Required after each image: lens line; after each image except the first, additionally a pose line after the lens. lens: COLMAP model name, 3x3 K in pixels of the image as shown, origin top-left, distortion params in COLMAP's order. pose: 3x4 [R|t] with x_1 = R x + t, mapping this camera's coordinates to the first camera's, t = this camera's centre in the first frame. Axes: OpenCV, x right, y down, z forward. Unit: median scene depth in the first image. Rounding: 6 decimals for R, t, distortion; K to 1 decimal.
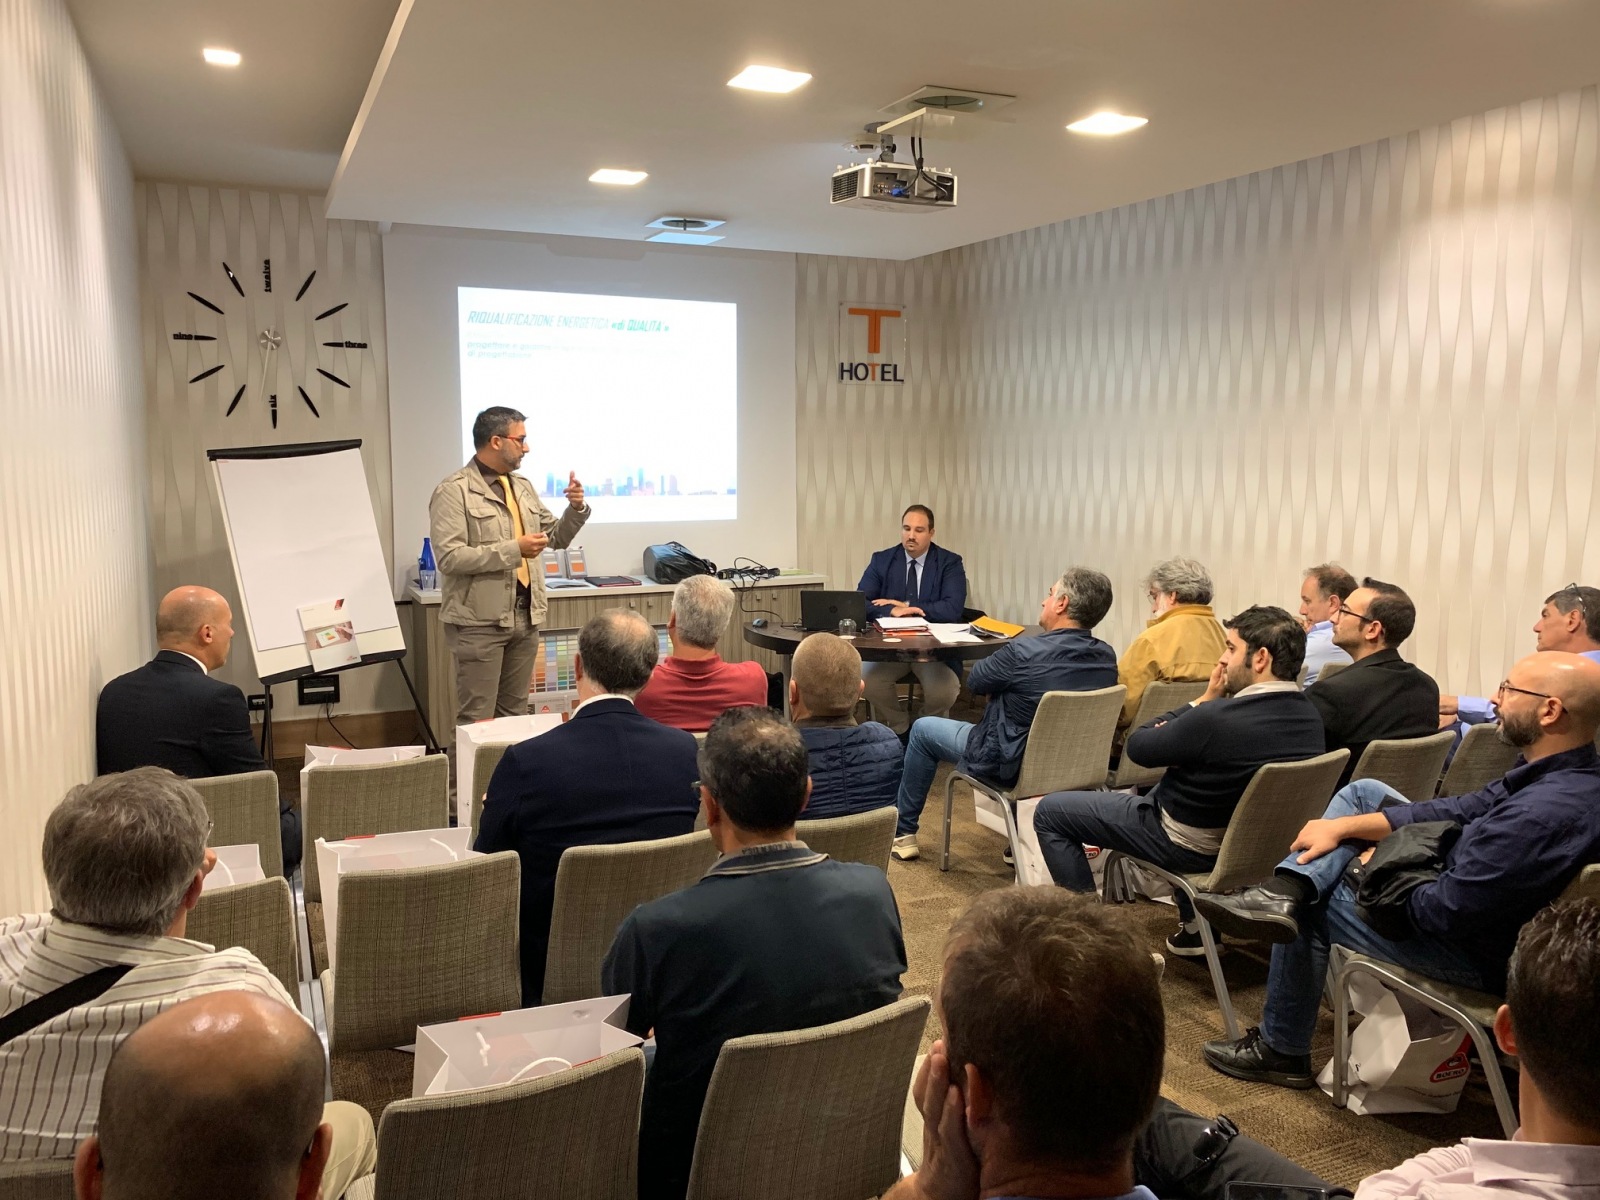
lens RADIAL K [[1219.4, 0, 801.5], [0, 1219.4, 581.7], [0, 0, 1]] dist [0.040584, -0.056040]
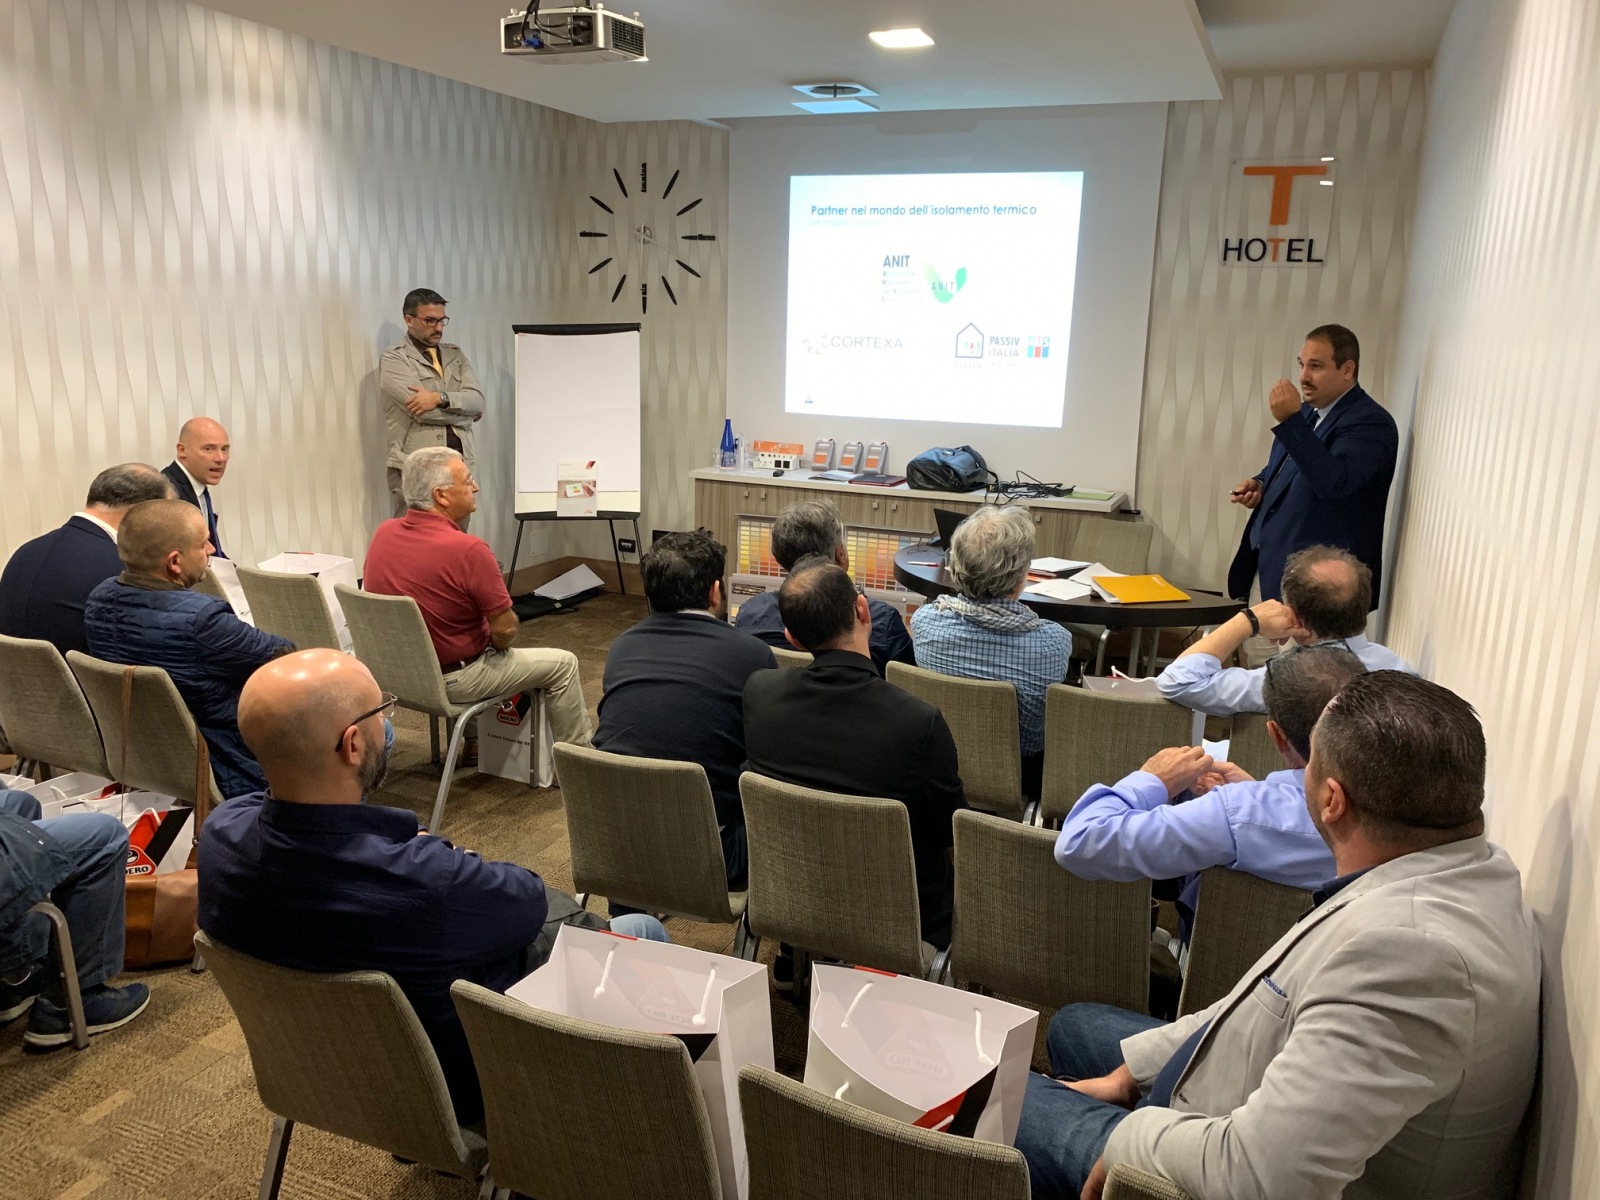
lens RADIAL K [[1219.4, 0, 808.8], [0, 1219.4, 610.9], [0, 0, 1]] dist [0.040584, -0.056040]
pose [[0.674954, 0.188364, -0.713411, 0.579177], [-0.112197, 0.981823, 0.153085, -0.044635], [0.729279, -0.023283, 0.683820, 0.325023]]
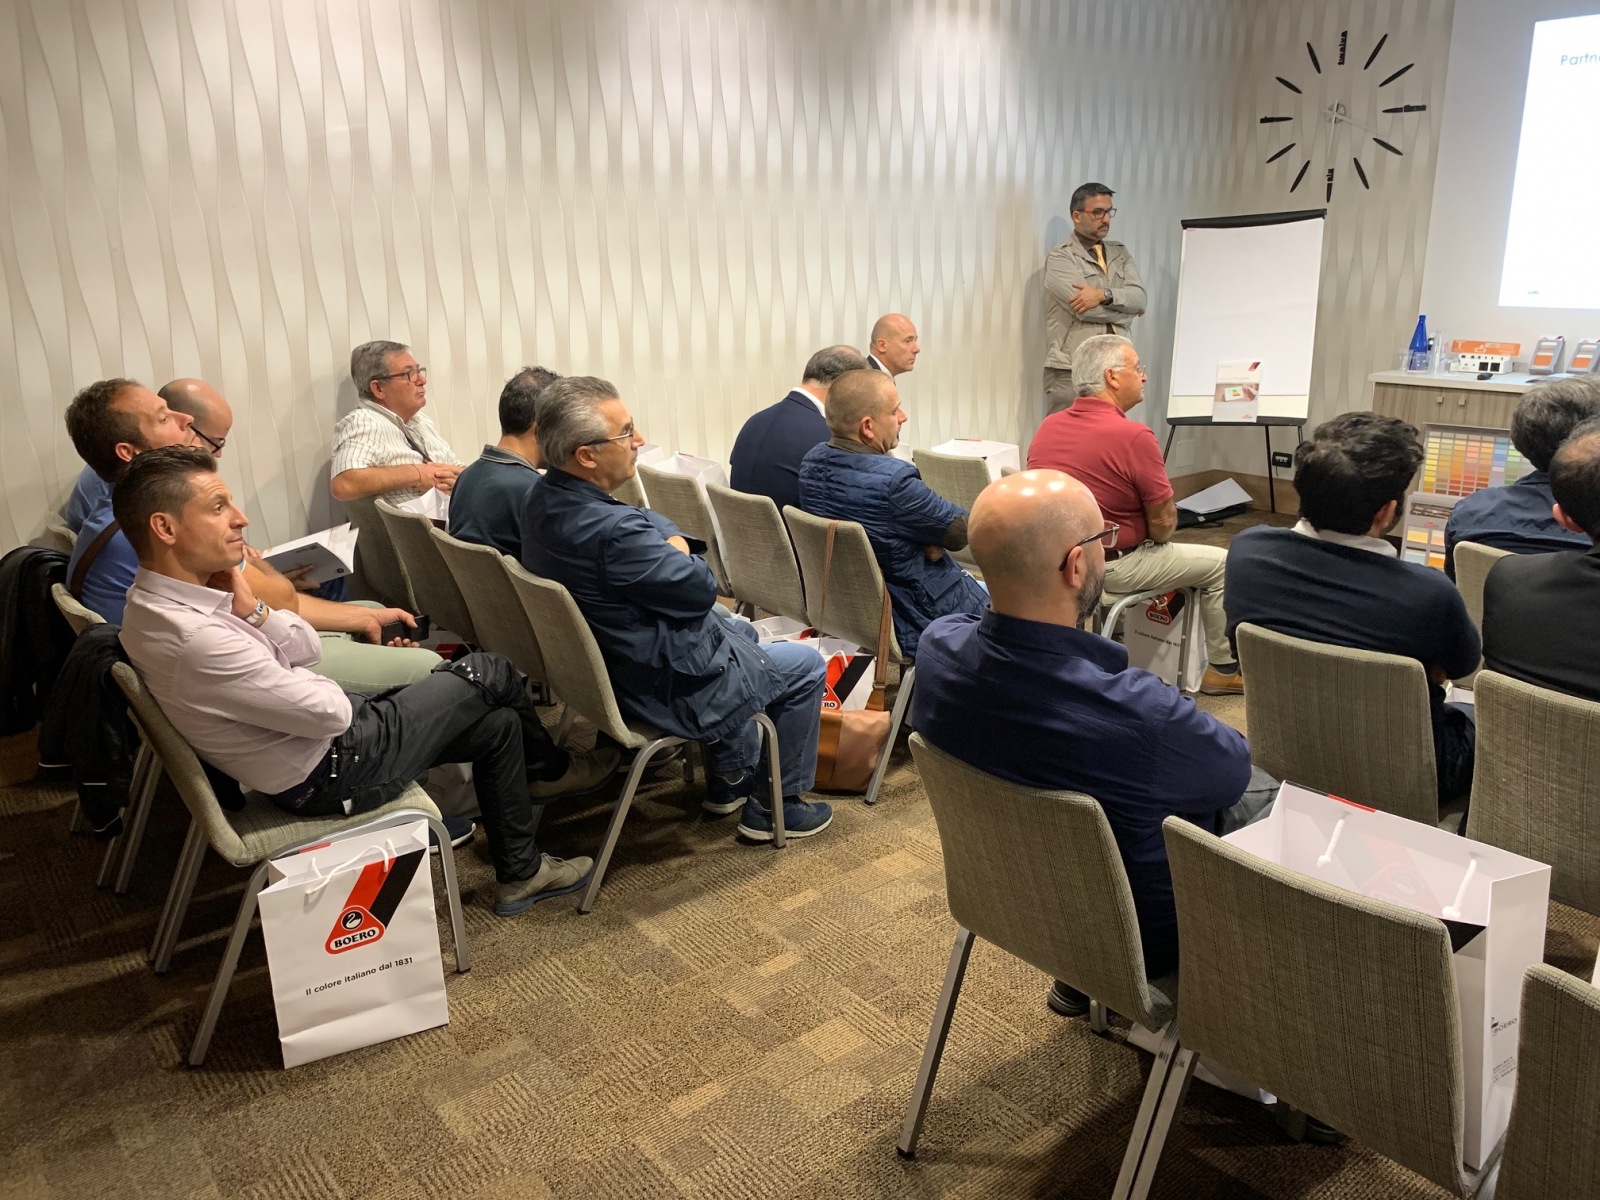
lens RADIAL K [[1219.4, 0, 786.0], [0, 1219.4, 606.6], [0, 0, 1]] dist [0.040584, -0.056040]
pose [[0.239120, 0.261208, -0.935196, 0.555009], [-0.091971, 0.964900, 0.245988, -0.006869], [0.966625, 0.027191, 0.254750, 0.303529]]
